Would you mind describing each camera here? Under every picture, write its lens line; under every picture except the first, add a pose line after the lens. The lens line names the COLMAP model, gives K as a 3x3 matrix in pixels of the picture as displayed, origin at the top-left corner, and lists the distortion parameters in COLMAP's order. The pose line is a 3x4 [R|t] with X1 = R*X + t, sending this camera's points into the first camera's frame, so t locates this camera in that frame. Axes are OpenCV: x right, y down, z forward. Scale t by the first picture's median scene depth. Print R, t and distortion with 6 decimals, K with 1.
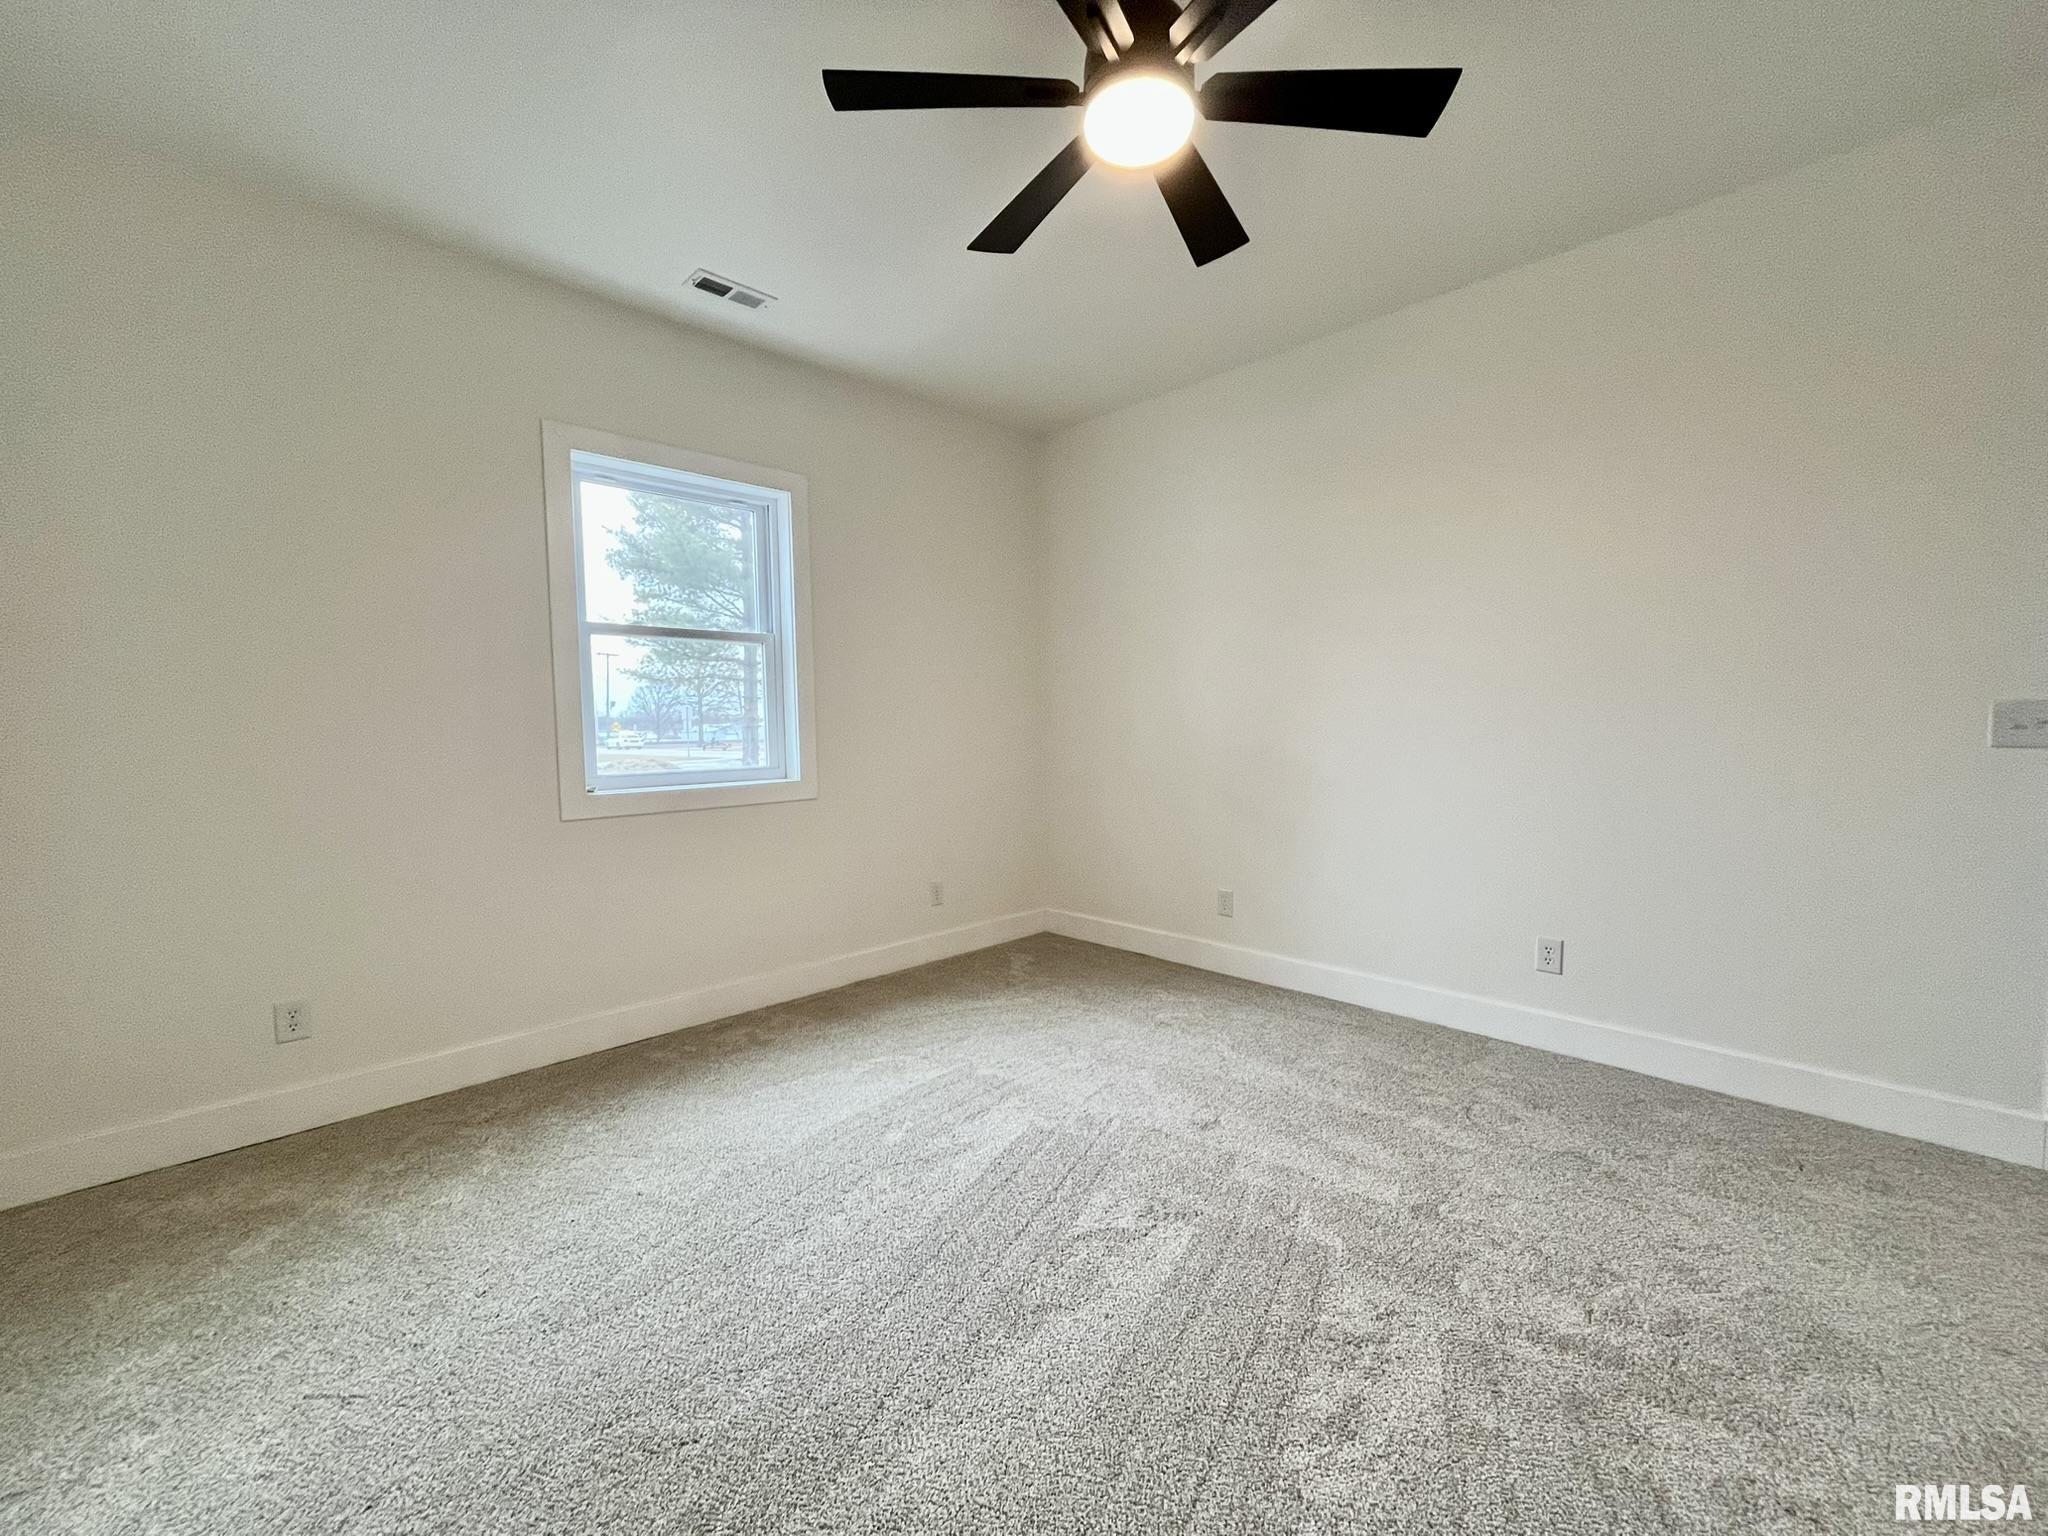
lens RADIAL K [[826.4, 0, 1009.3], [0, 826.4, 771.7], [0, 0, 1]] dist [-0.003450, -0.000093]
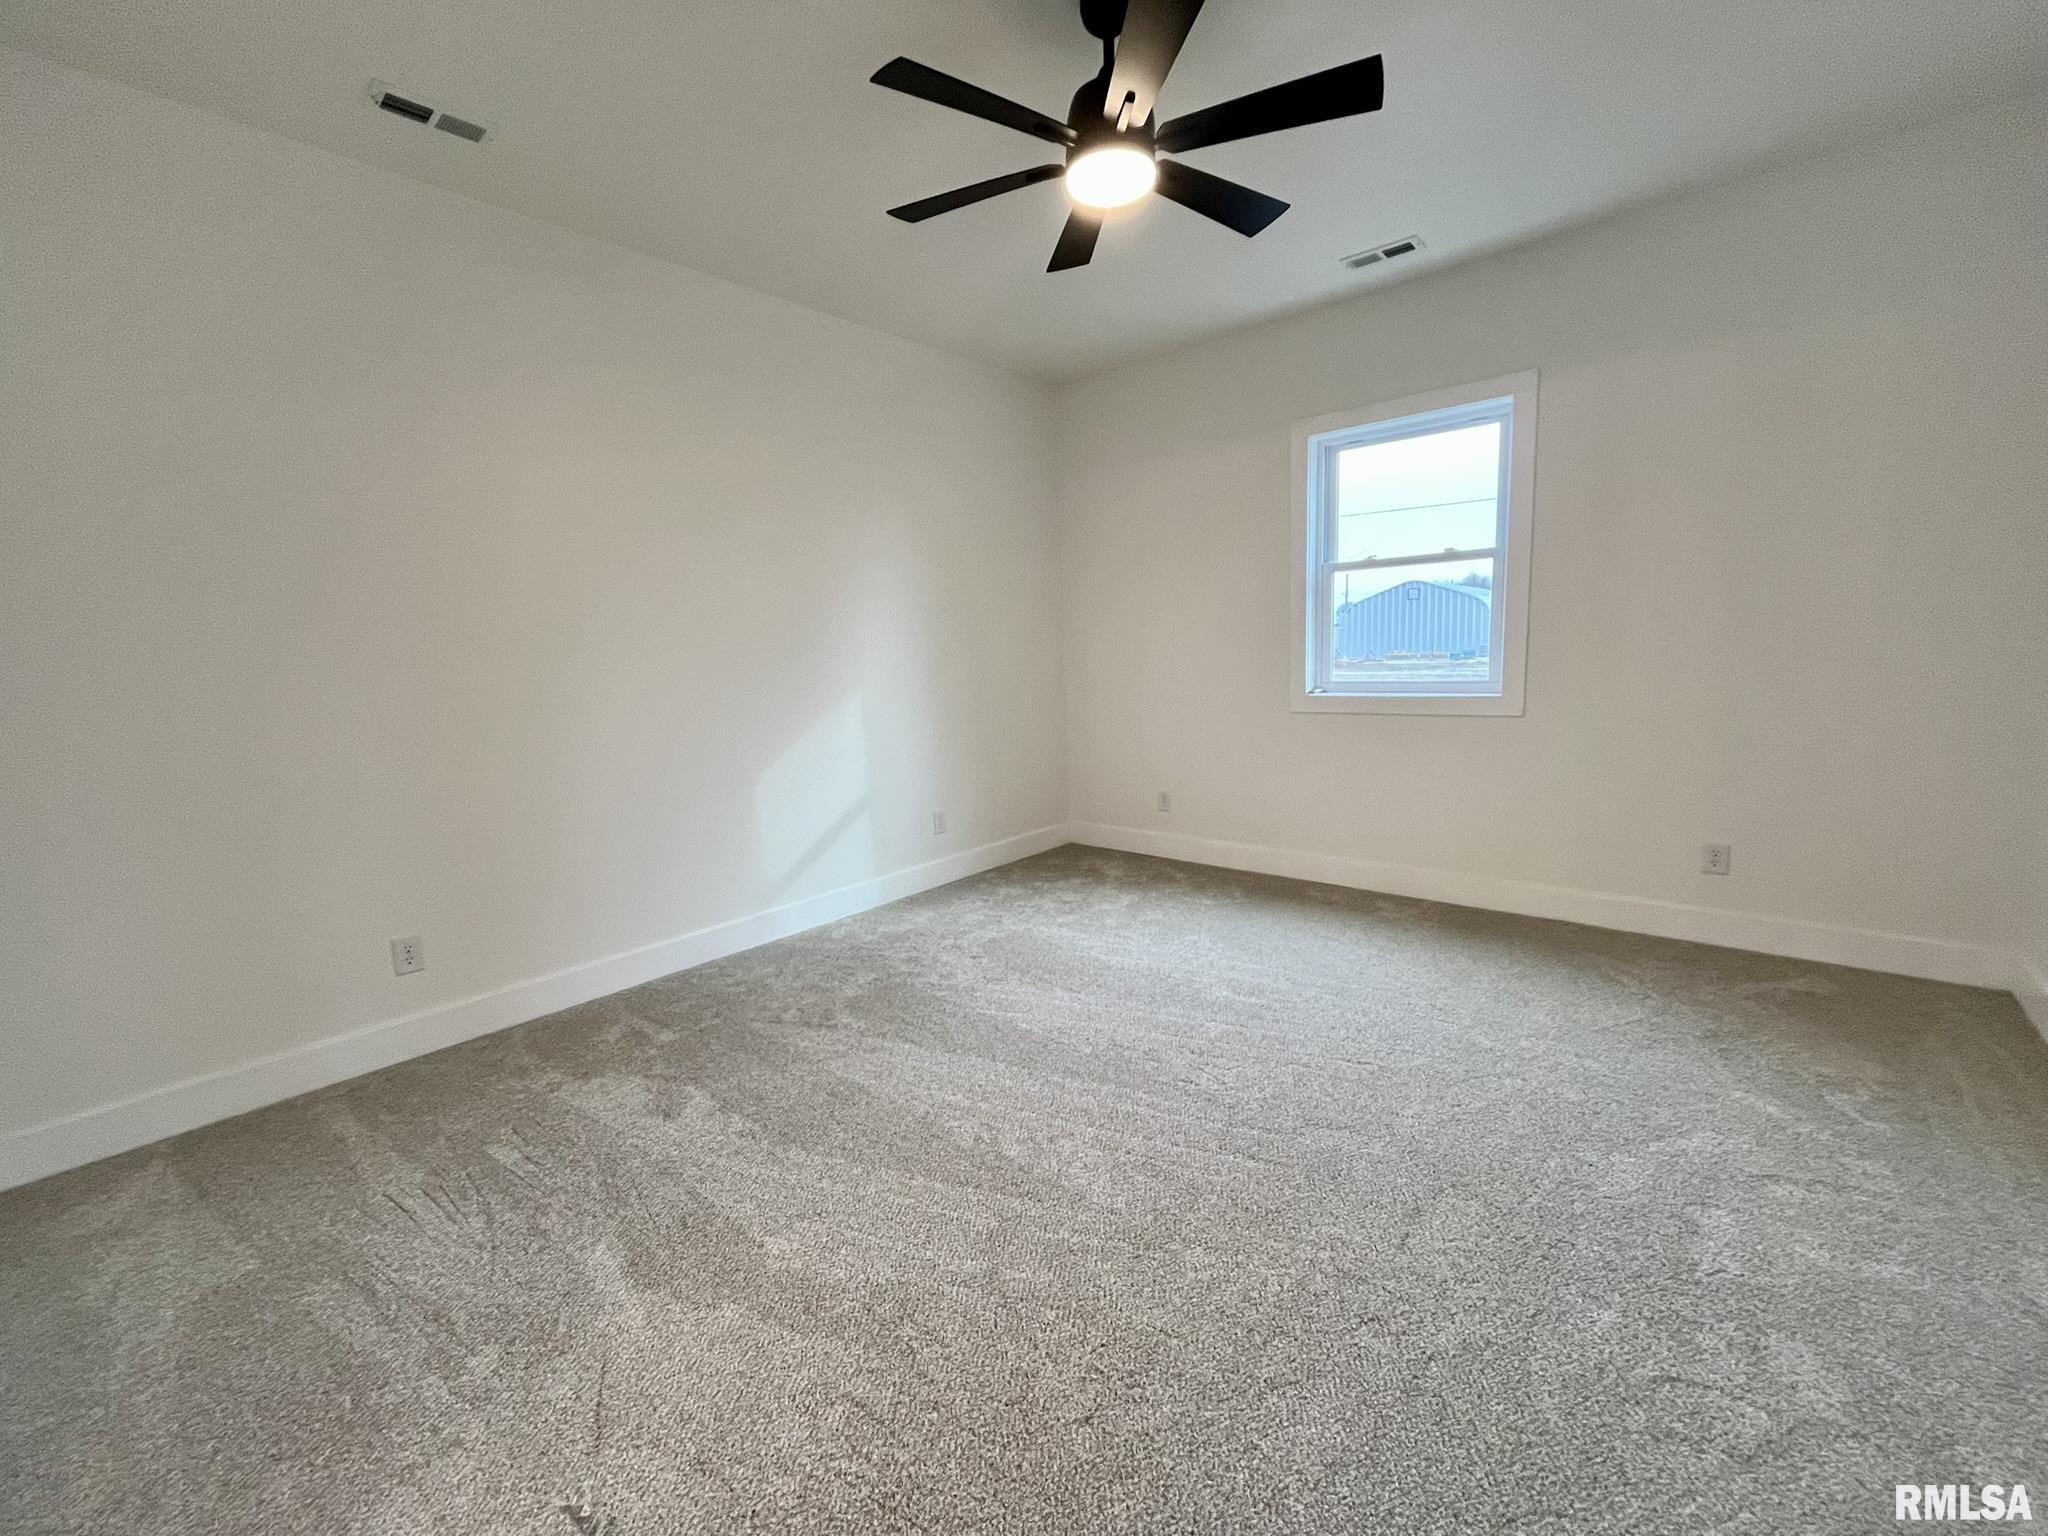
lens RADIAL K [[826.4, 0, 1013.5], [0, 826.4, 772.4], [0, 0, 1]] dist [-0.003450, -0.000093]
pose [[0.077150, 0.161568, -0.983841, 0.812163], [-0.020745, 0.986829, 0.160432, -0.054400], [0.996804, 0.008033, 0.079485, 0.403410]]
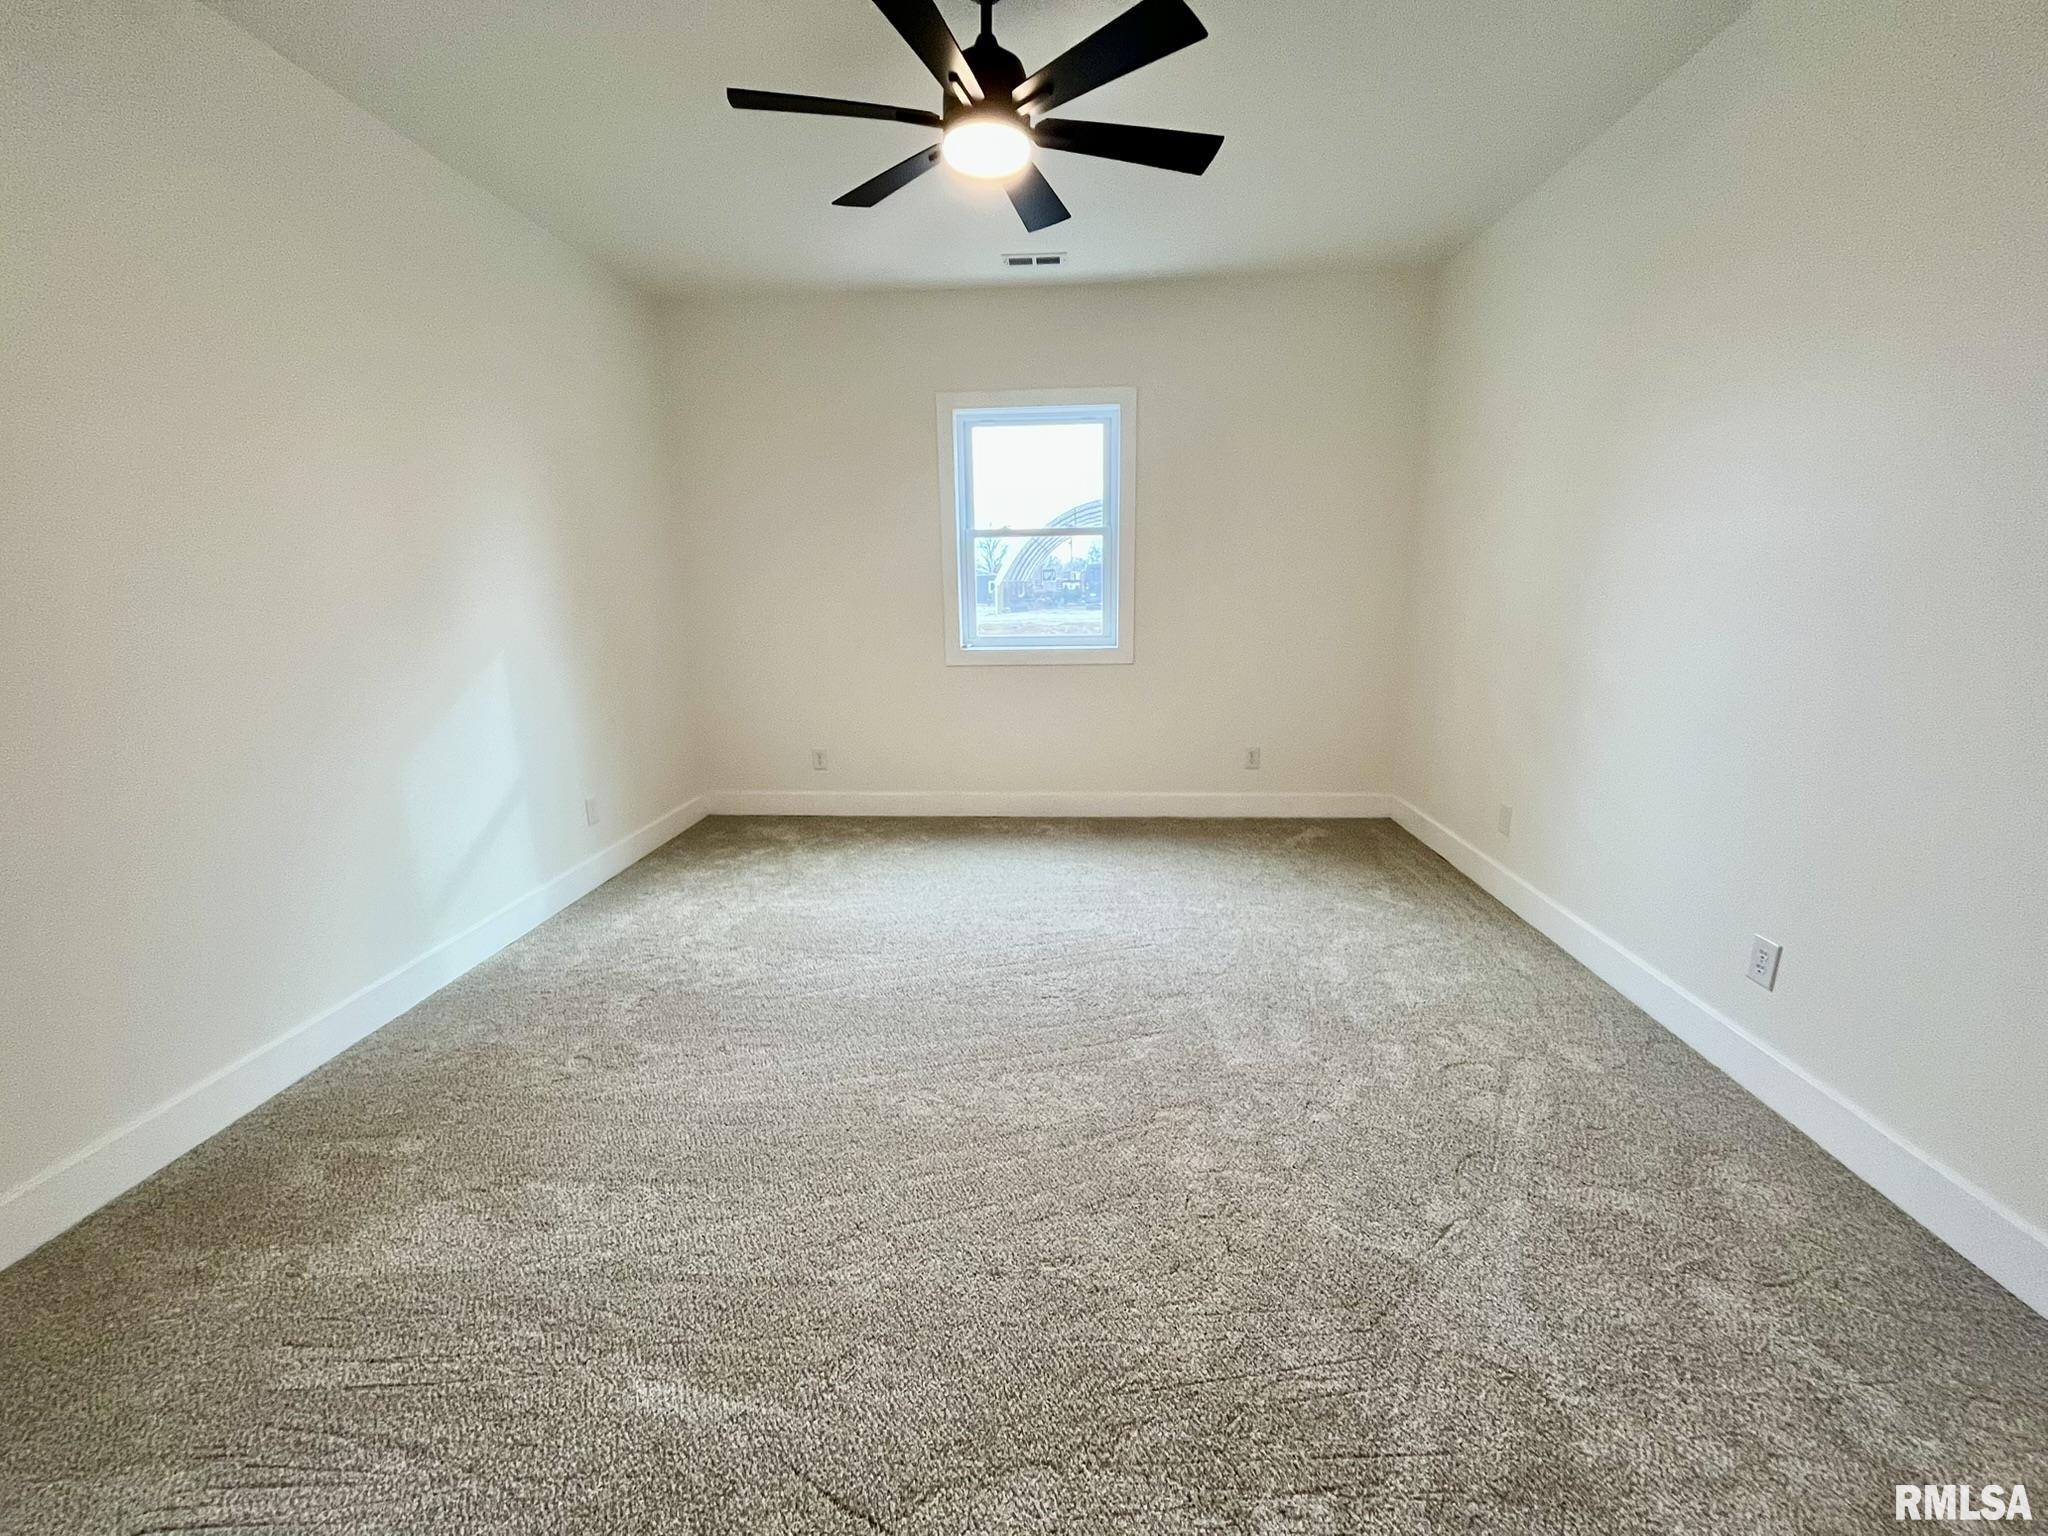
lens RADIAL K [[826.4, 0, 1022.2], [0, 826.4, 774.0], [0, 0, 1]] dist [-0.003450, -0.000093]
pose [[0.670557, 0.174765, -0.720979, 0.686709], [-0.038973, 0.978812, 0.201016, -0.056799], [0.740833, -0.106694, 0.663161, 0.053503]]
